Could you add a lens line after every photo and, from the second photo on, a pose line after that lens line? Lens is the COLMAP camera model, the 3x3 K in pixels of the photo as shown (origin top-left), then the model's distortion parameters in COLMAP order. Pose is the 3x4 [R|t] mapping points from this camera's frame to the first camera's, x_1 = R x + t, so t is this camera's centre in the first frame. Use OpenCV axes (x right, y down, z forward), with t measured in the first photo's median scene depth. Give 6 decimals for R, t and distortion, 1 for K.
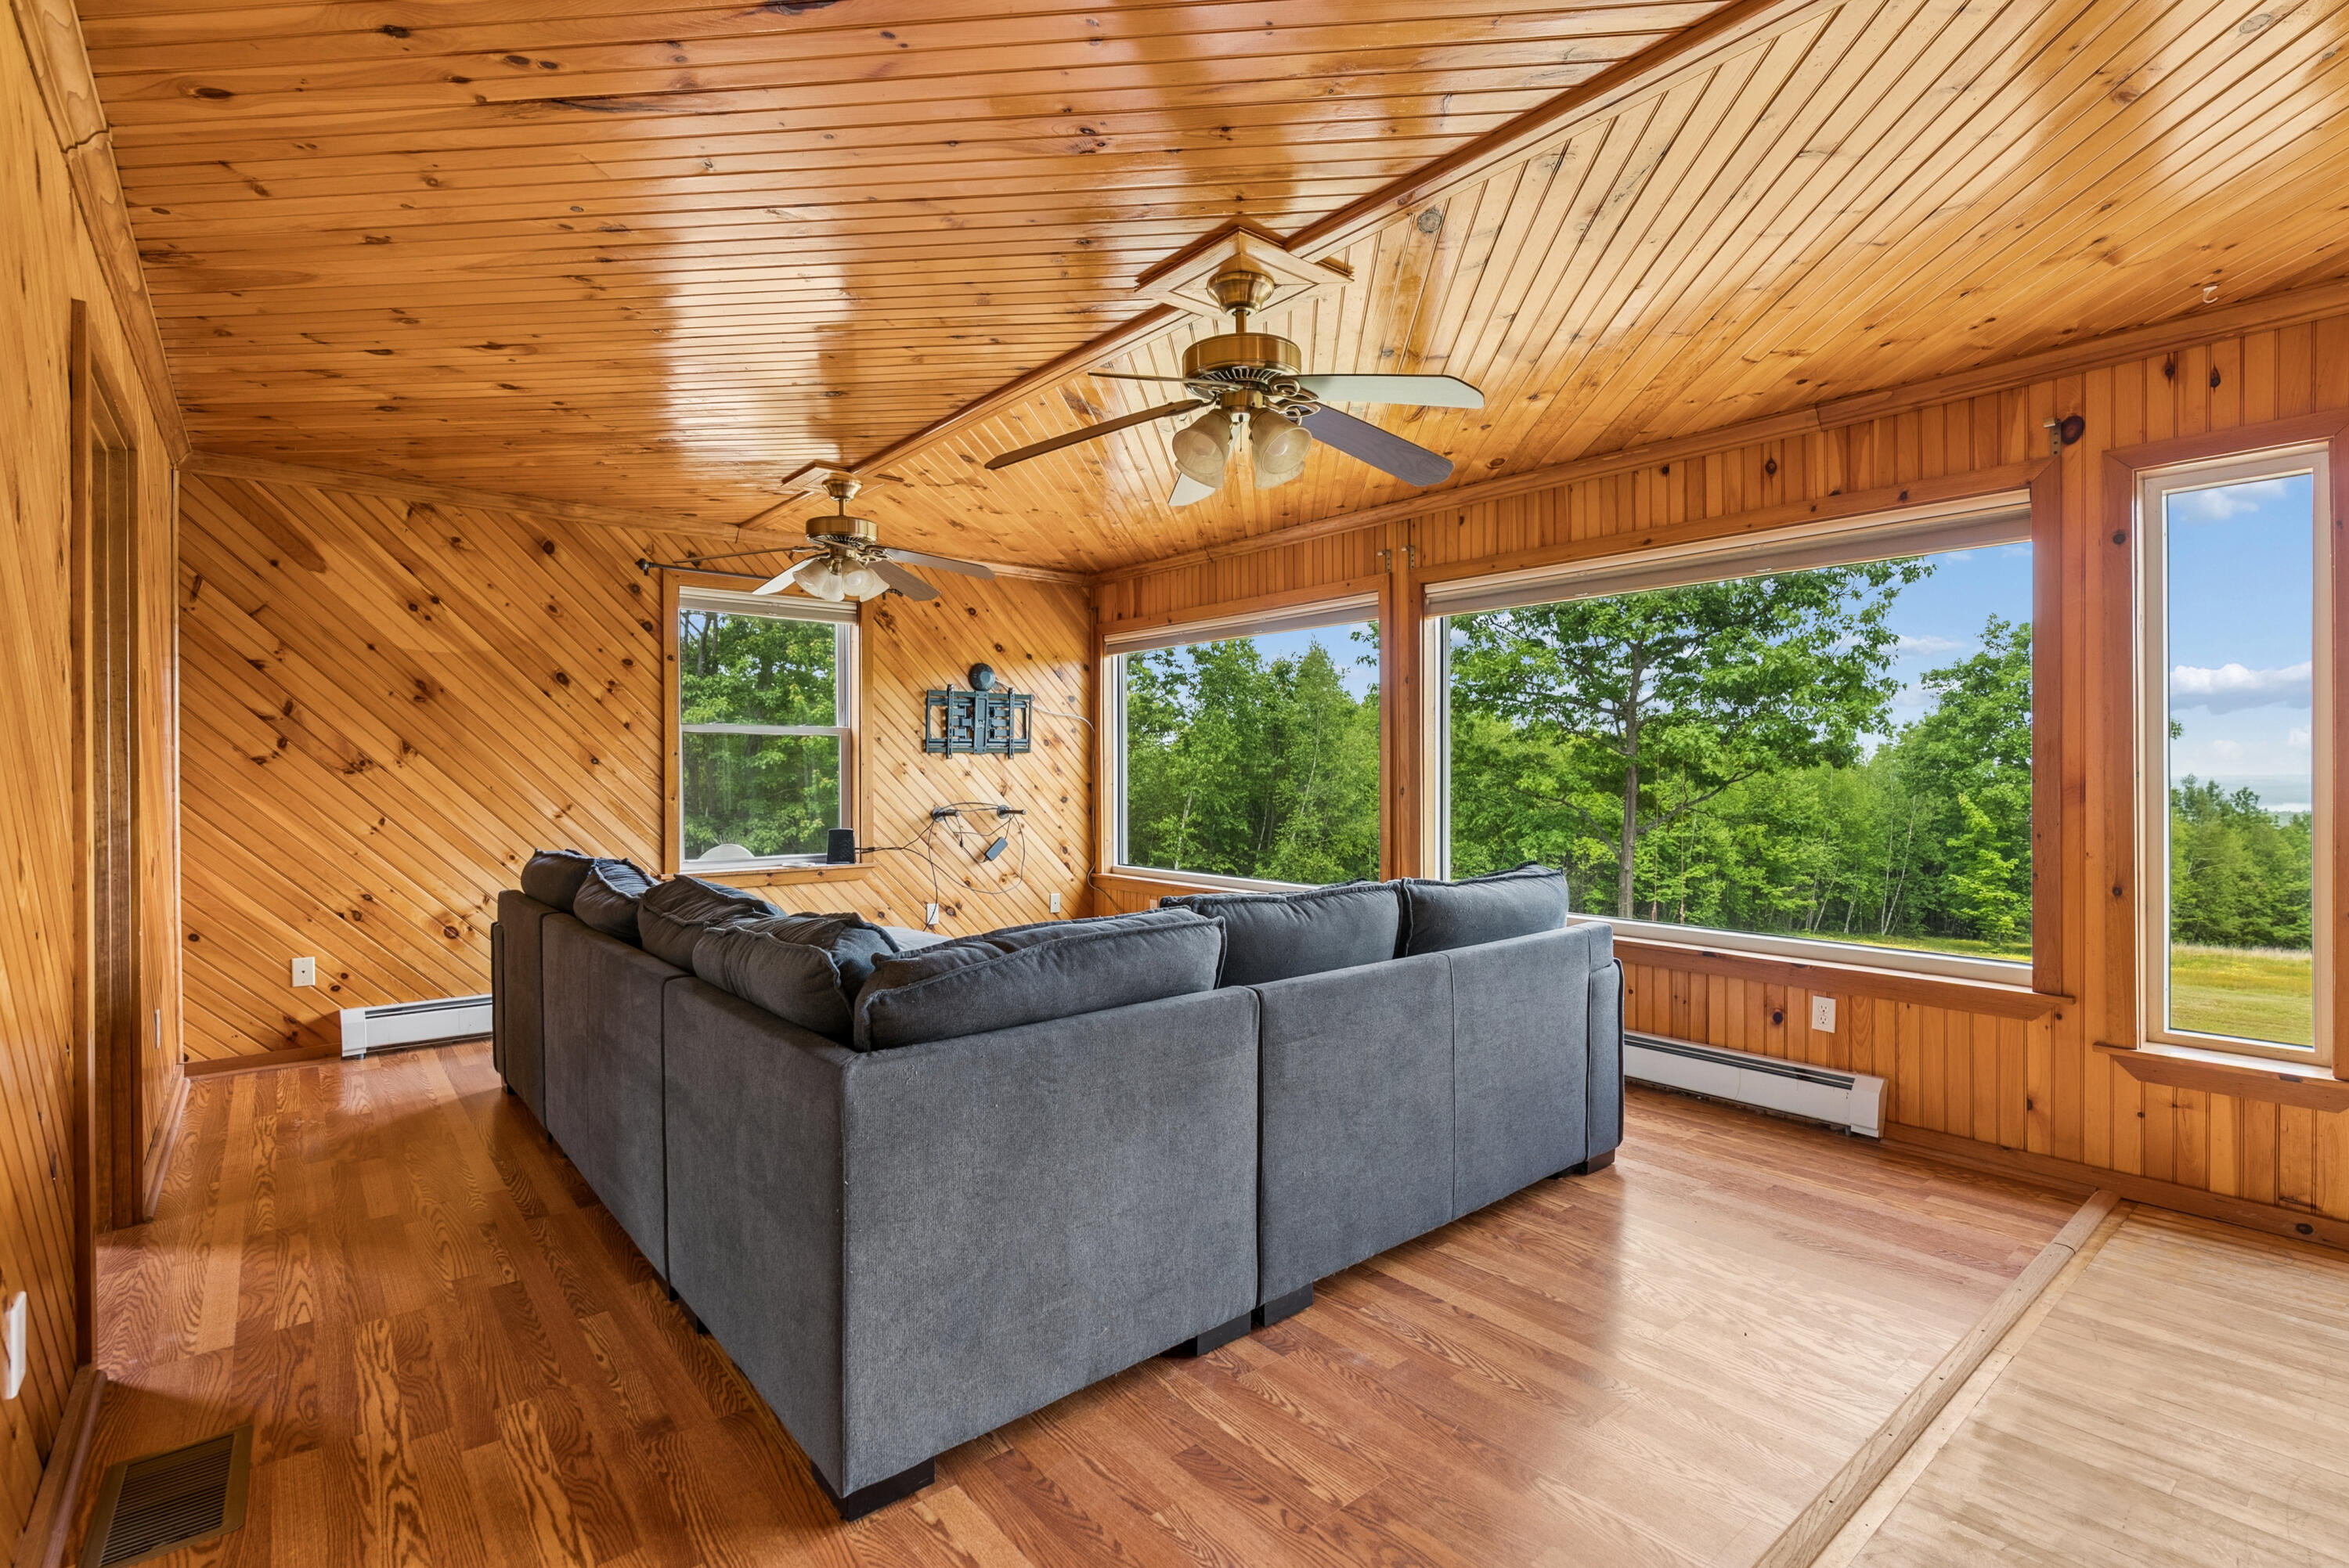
lens RADIAL K [[1095.7, 0, 1175.5], [0, 1095.7, 773.7], [0, 0, 1]] dist [-0.014624, 0.008329]
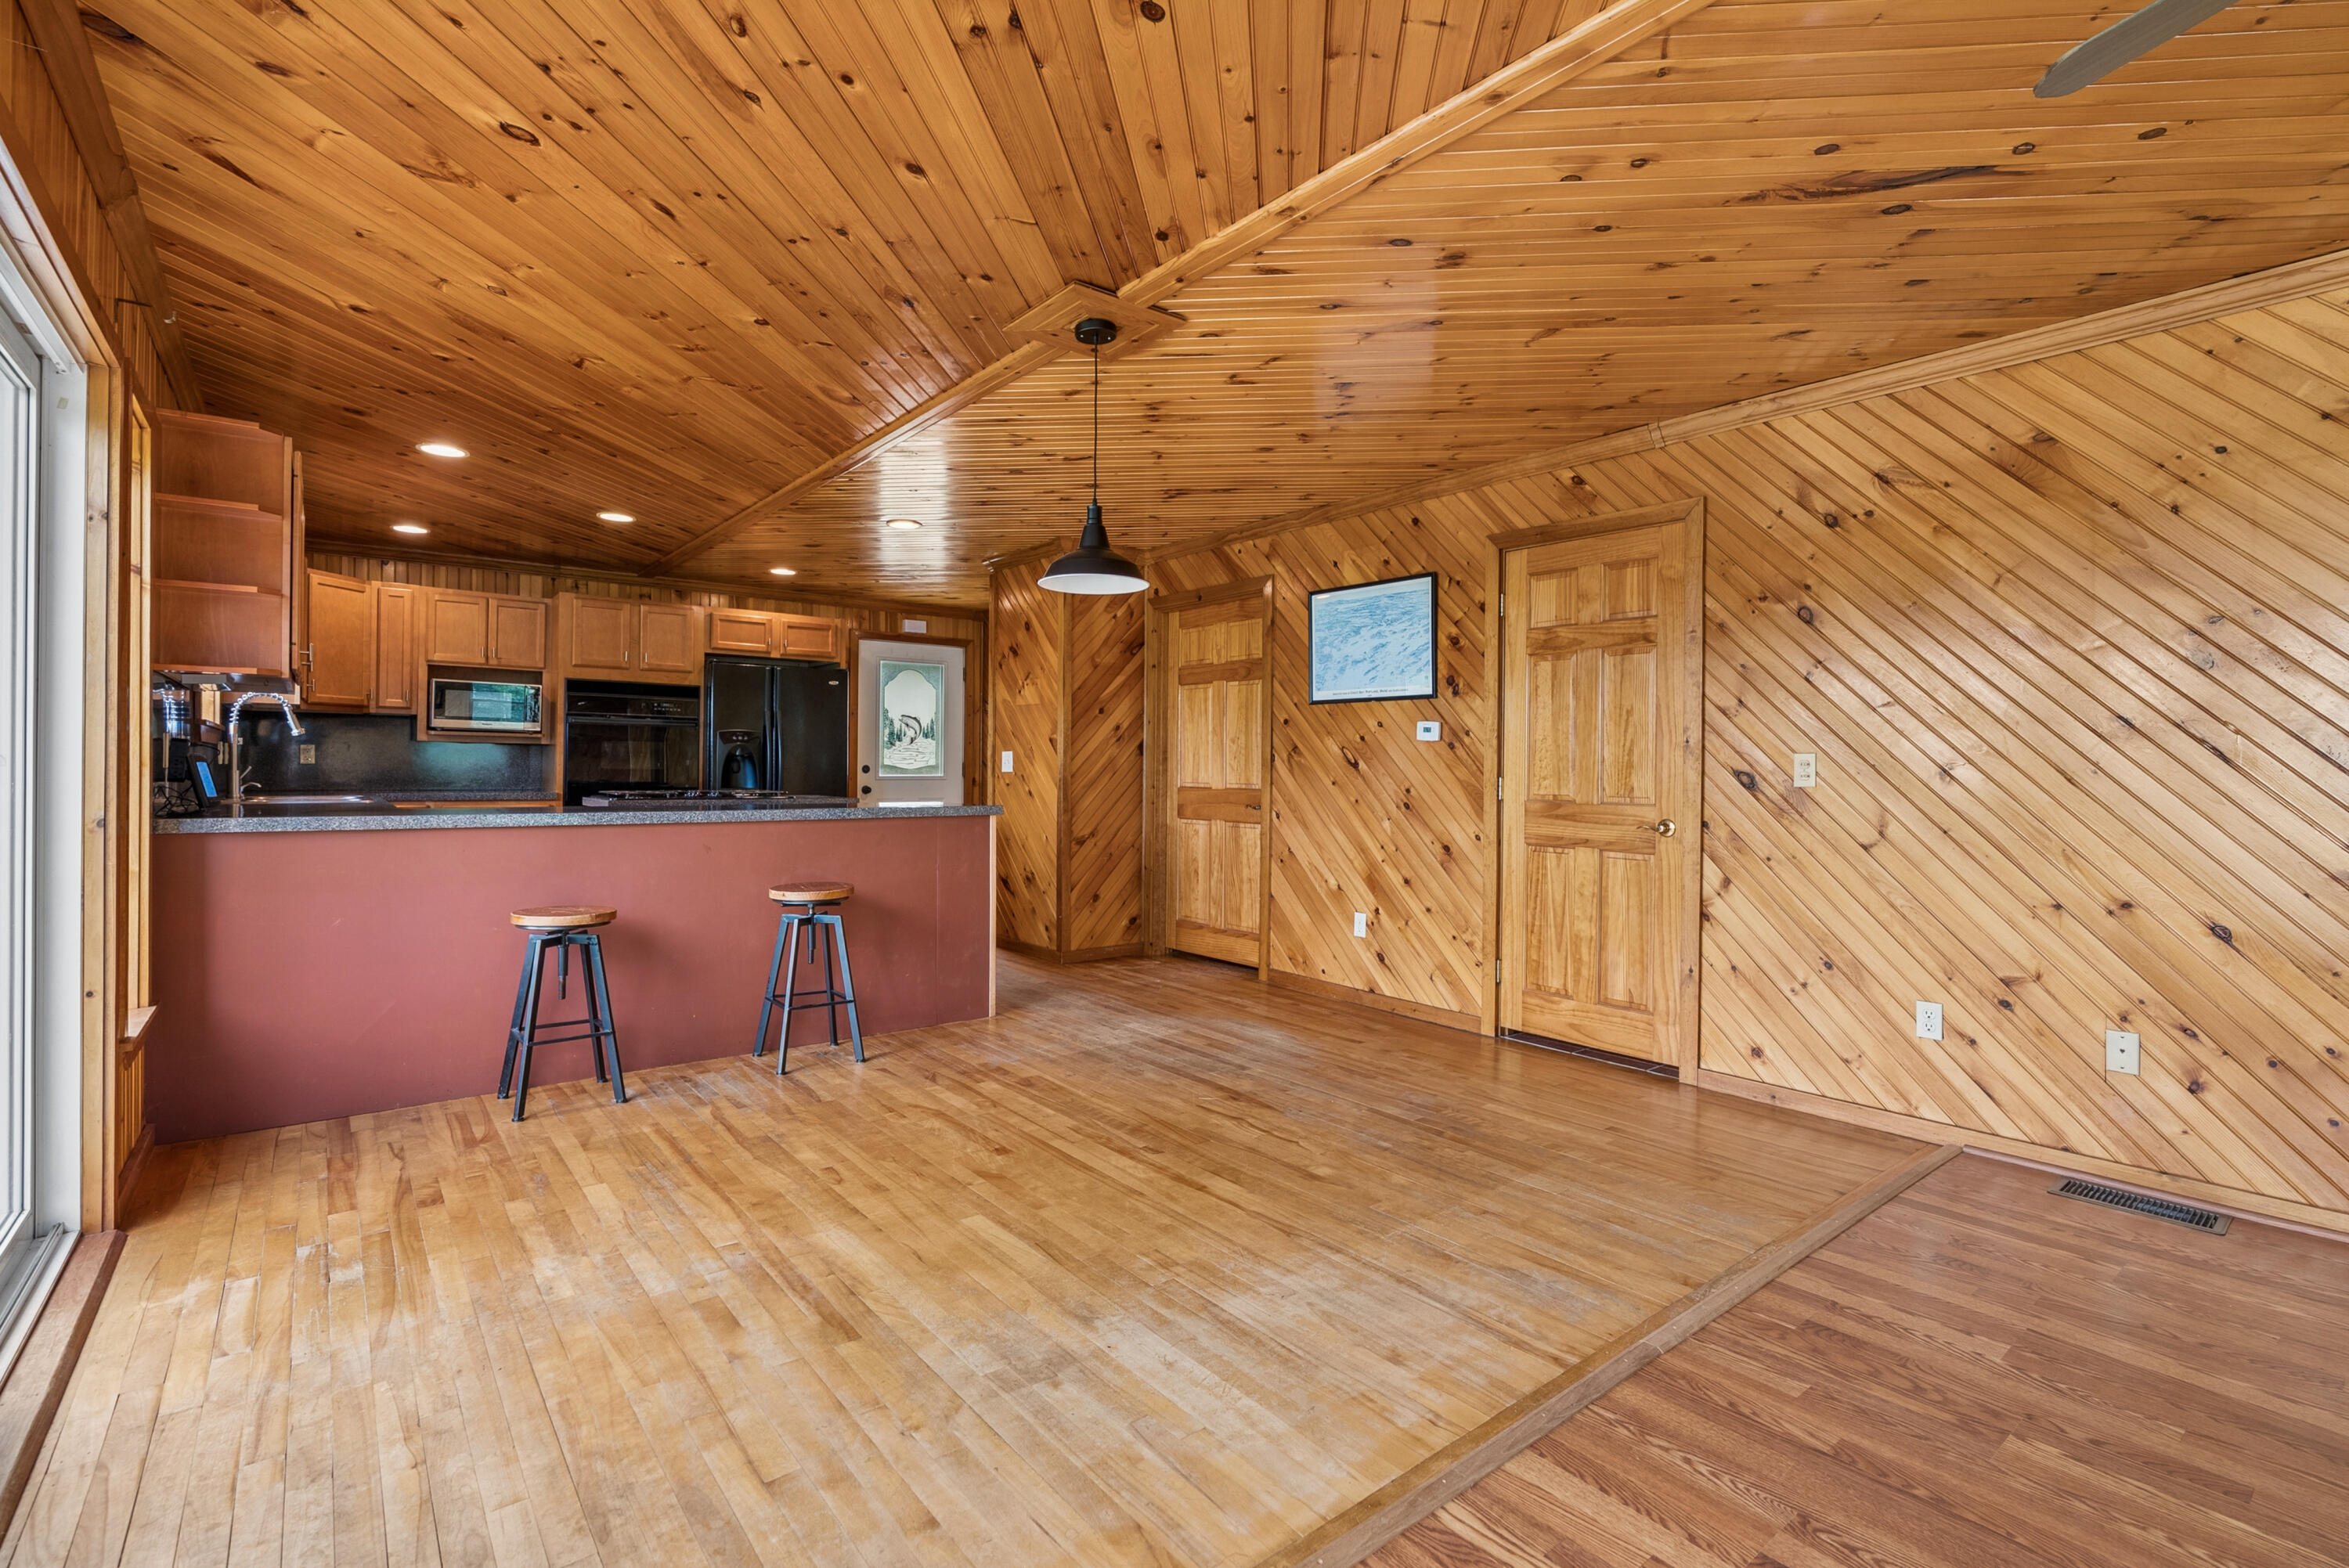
lens RADIAL K [[1067.4, 0, 1175.5], [0, 1067.4, 773.2], [0, 0, 1]] dist [-0.013995, 0.006964]
pose [[-0.999893, -0.007183, 0.012781, 0.324563], [-0.007085, 0.999945, 0.007702, 0.013004], [-0.012836, 0.007610, -0.999889, 0.694202]]
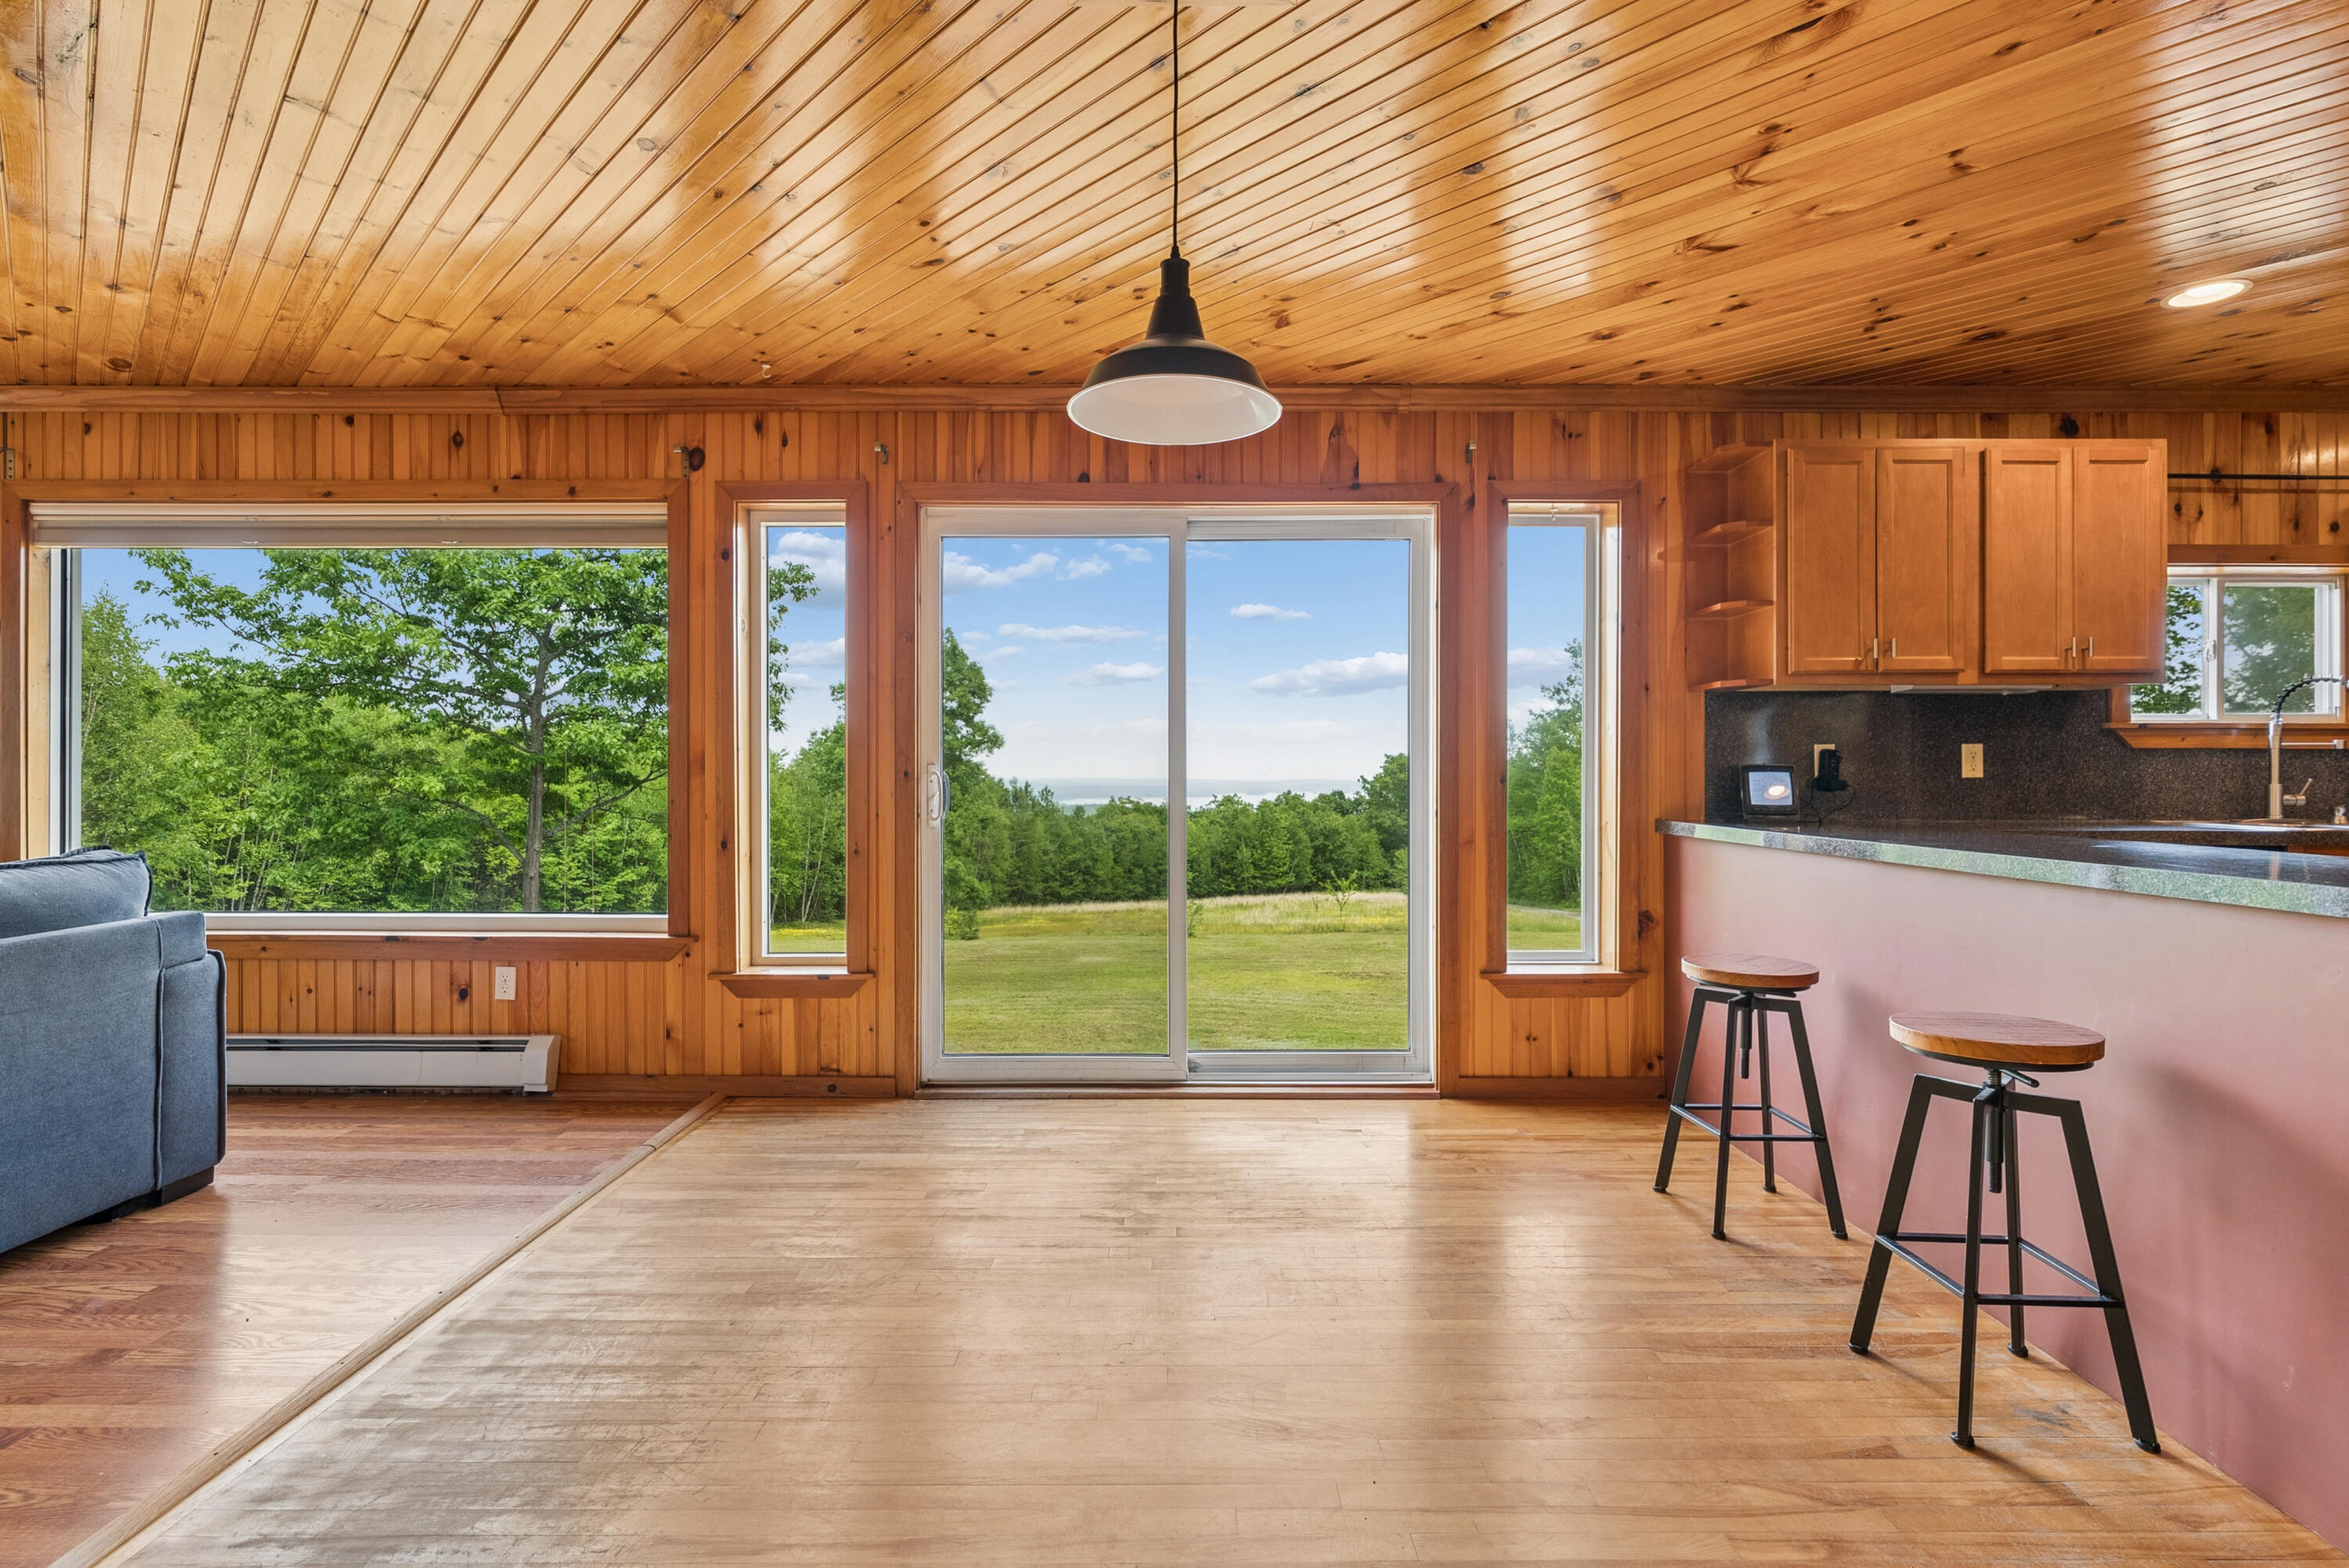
lens RADIAL K [[1124.5, 0, 1170.6], [0, 1124.5, 775.2], [0, 0, 1]] dist [-0.007015, 0.002142]
pose [[0.637880, 0.001383, 0.770134, 0.126594], [0.000067, 0.999998, -0.001851, 0.018765], [-0.770136, 0.001232, 0.637879, -0.107926]]
